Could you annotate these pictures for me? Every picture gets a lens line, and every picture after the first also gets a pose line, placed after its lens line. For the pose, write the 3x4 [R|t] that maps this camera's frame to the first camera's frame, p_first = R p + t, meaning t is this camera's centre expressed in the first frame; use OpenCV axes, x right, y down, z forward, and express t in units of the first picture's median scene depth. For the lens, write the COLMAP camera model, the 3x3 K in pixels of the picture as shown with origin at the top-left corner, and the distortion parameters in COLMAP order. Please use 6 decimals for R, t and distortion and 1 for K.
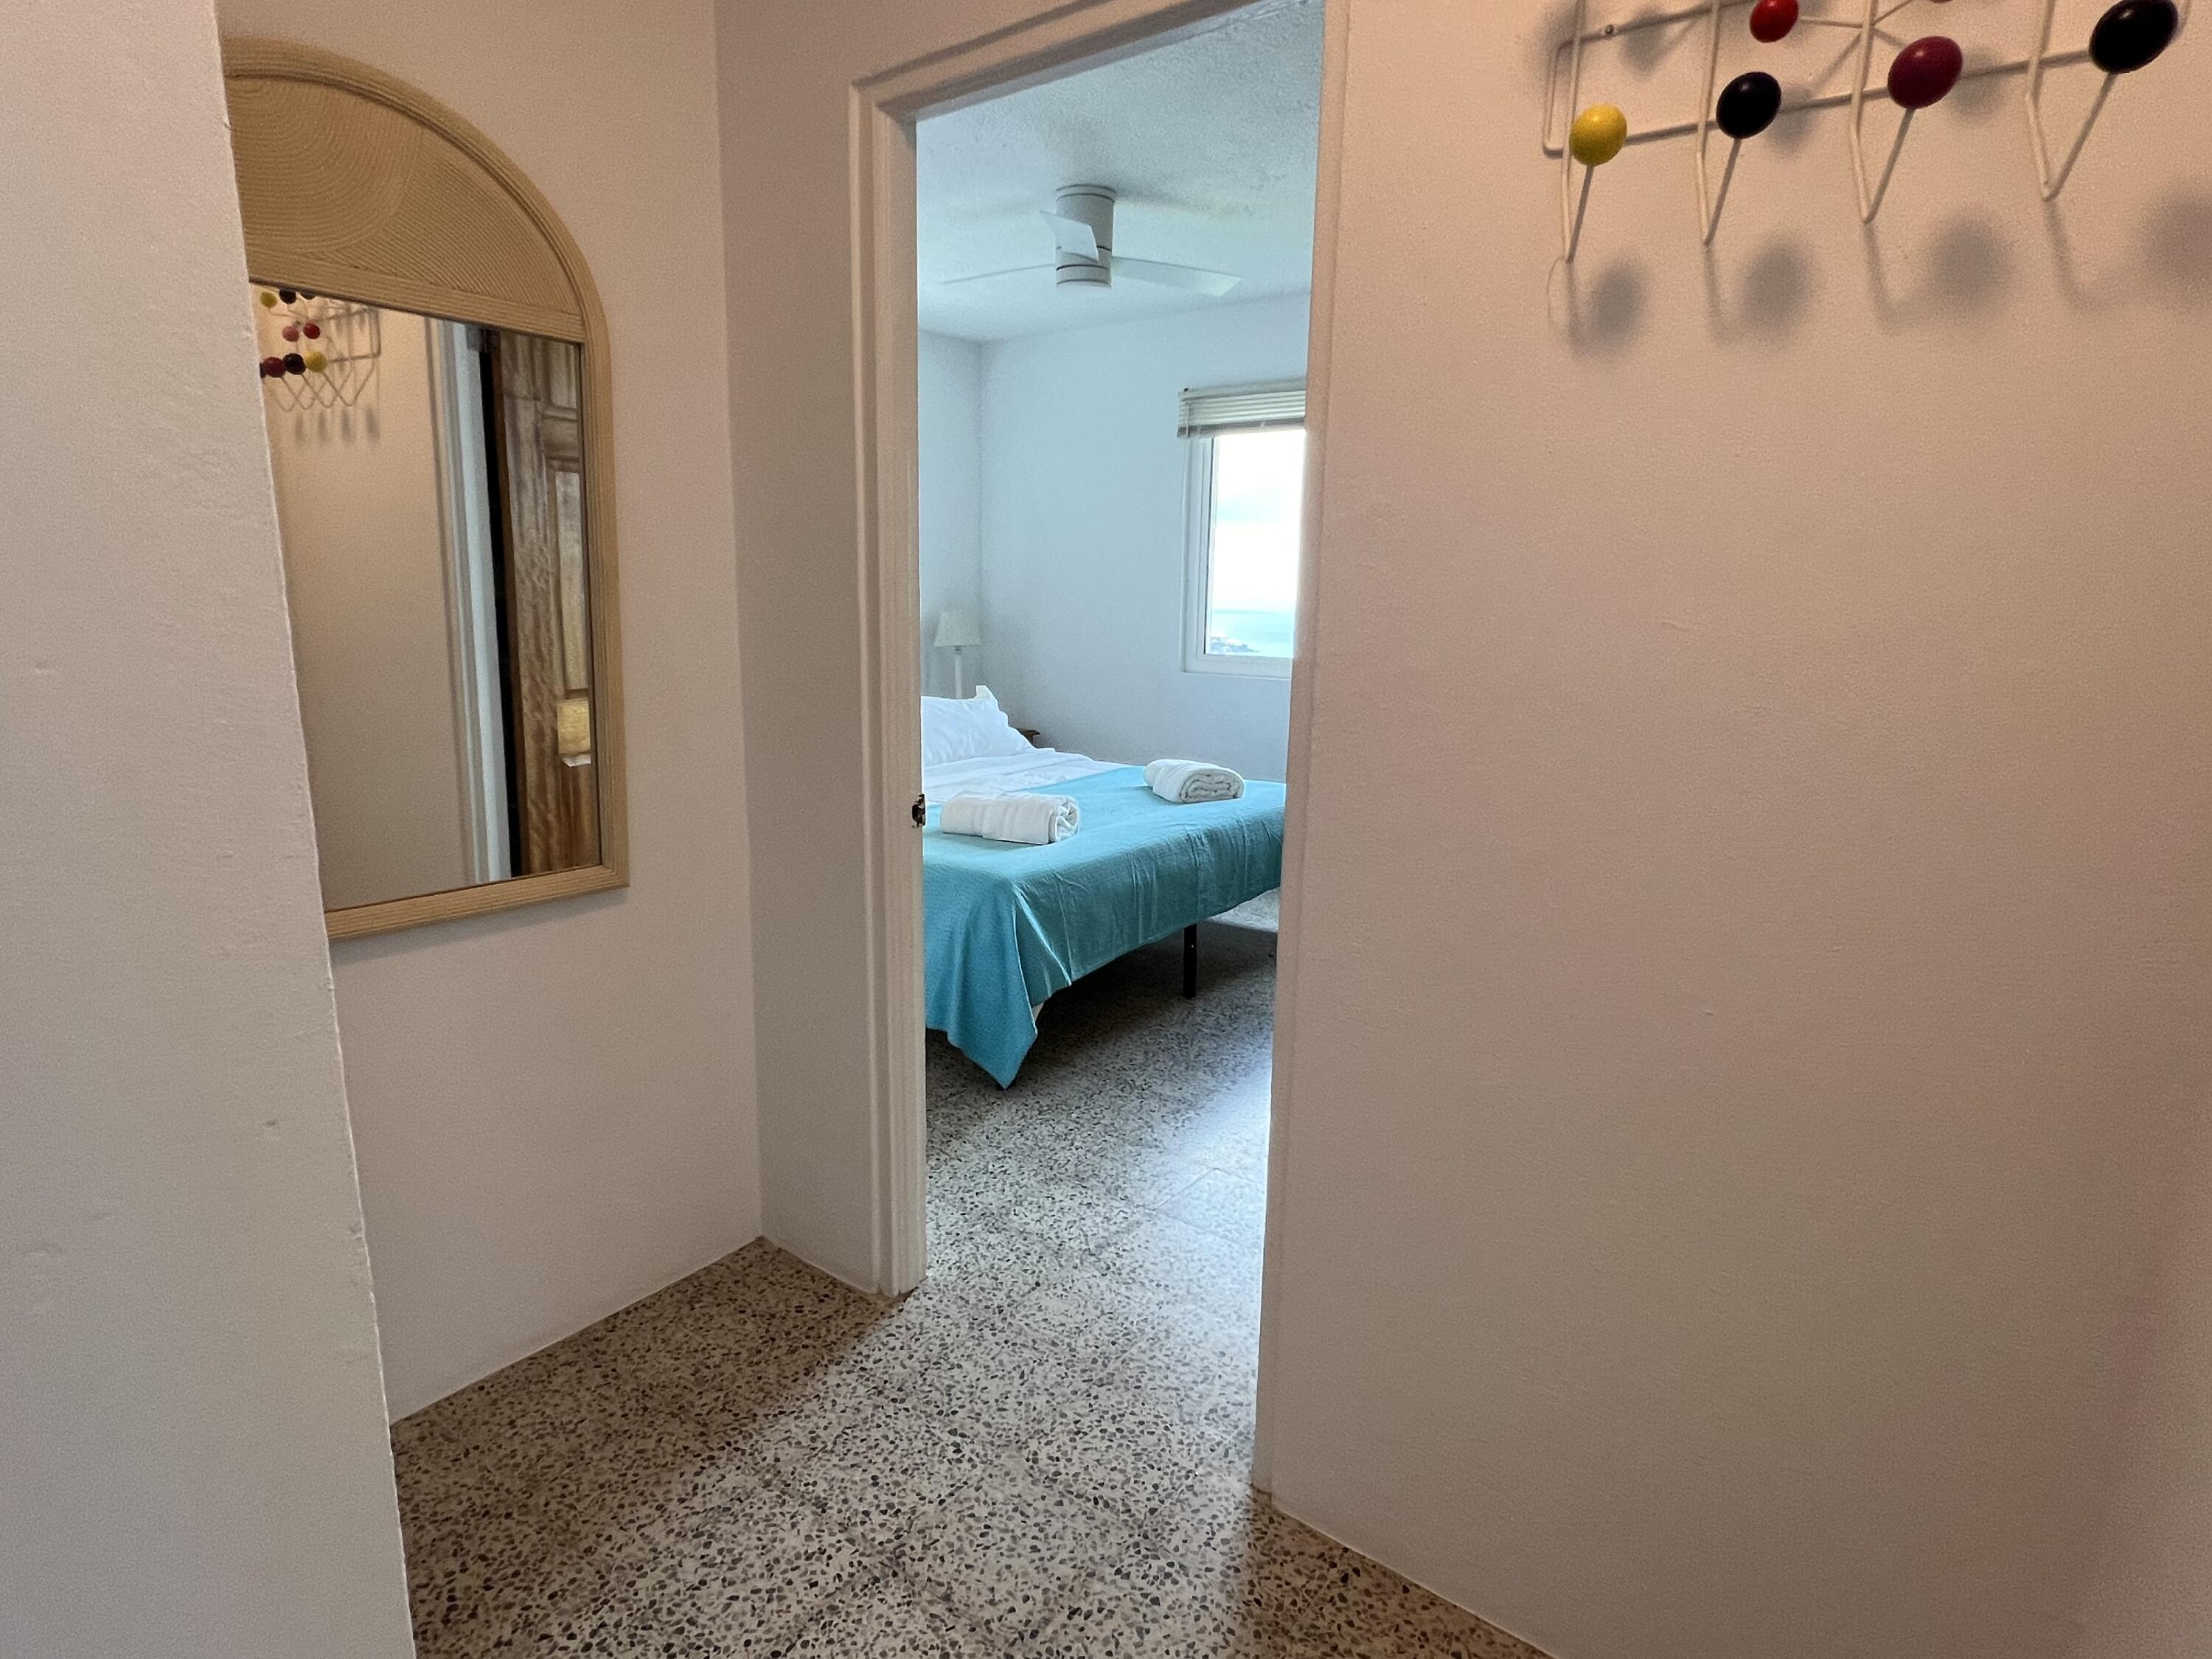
lens RADIAL K [[1154.4, 0, 1106.0], [0, 1154.4, 829.5], [0, 0, 1]] dist [0.000286, 0.000857]
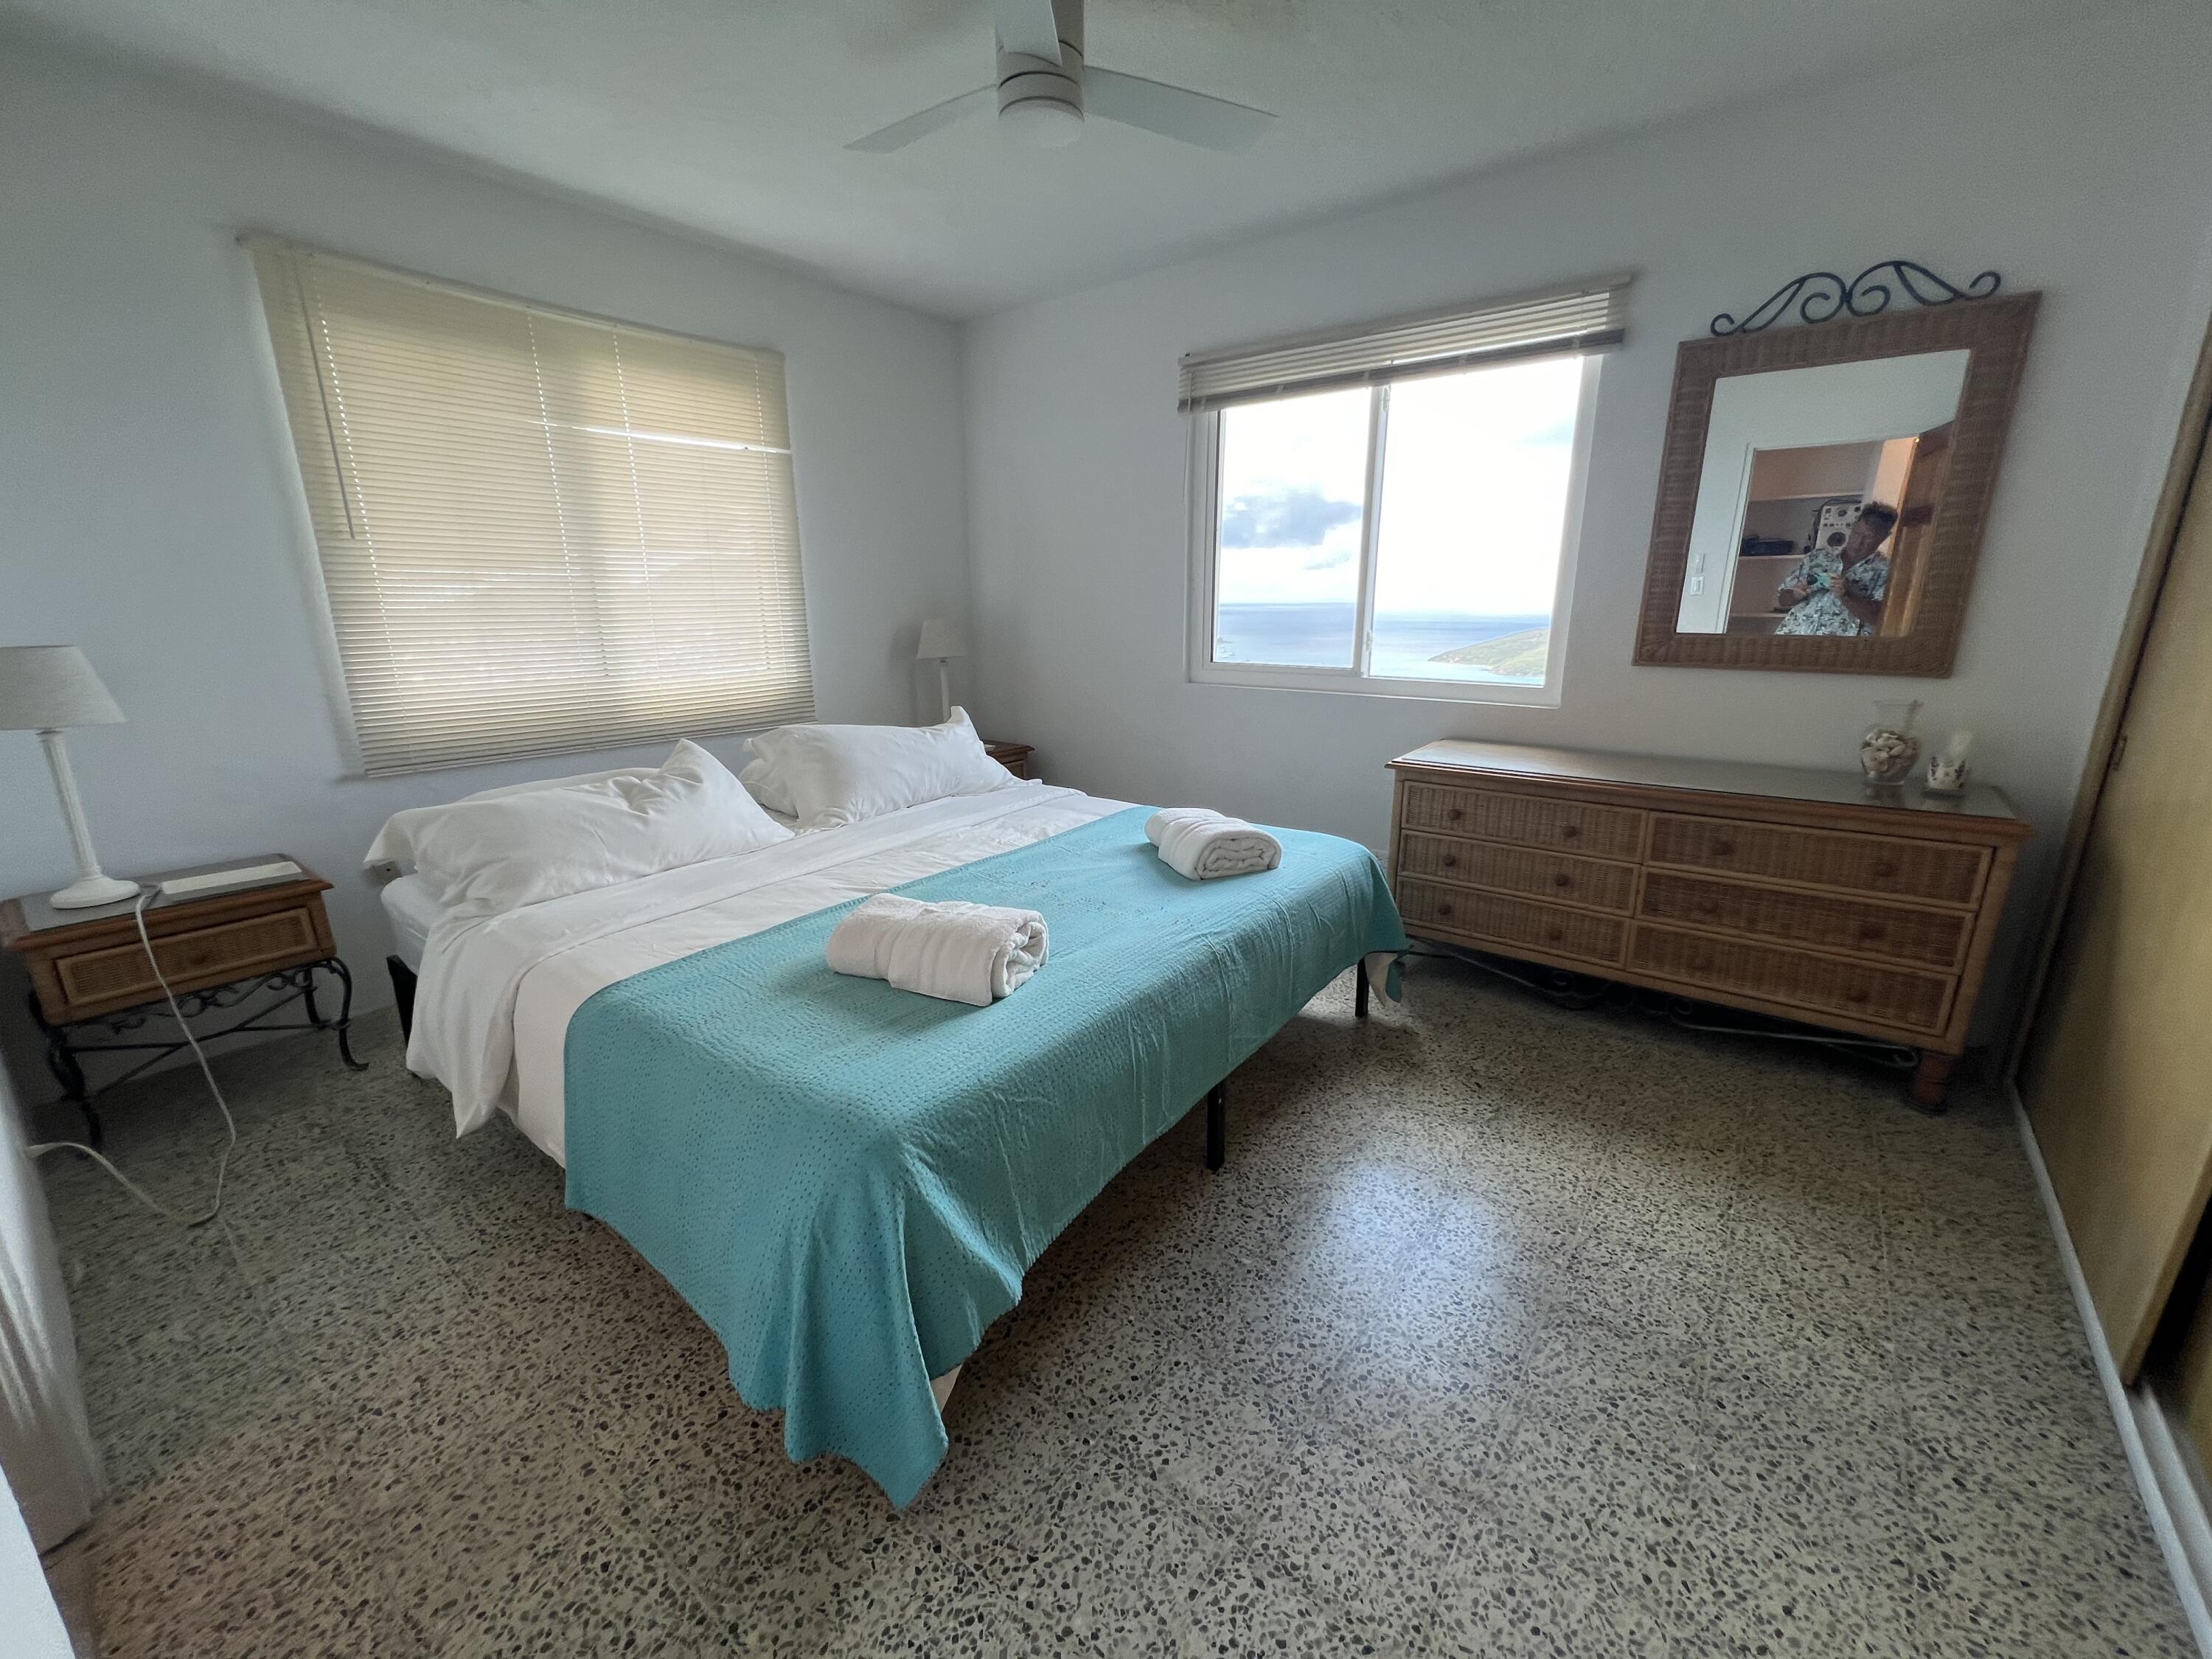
lens RADIAL K [[884.6, 0, 1106.0], [0, 884.6, 829.5], [0, 0, 1]] dist [0.001480, 0.000062]
pose [[0.999718, -0.018112, -0.015390, 0.017464], [0.018878, 0.998512, 0.051166, -0.090432], [0.014440, -0.051442, 0.998572, 0.469525]]
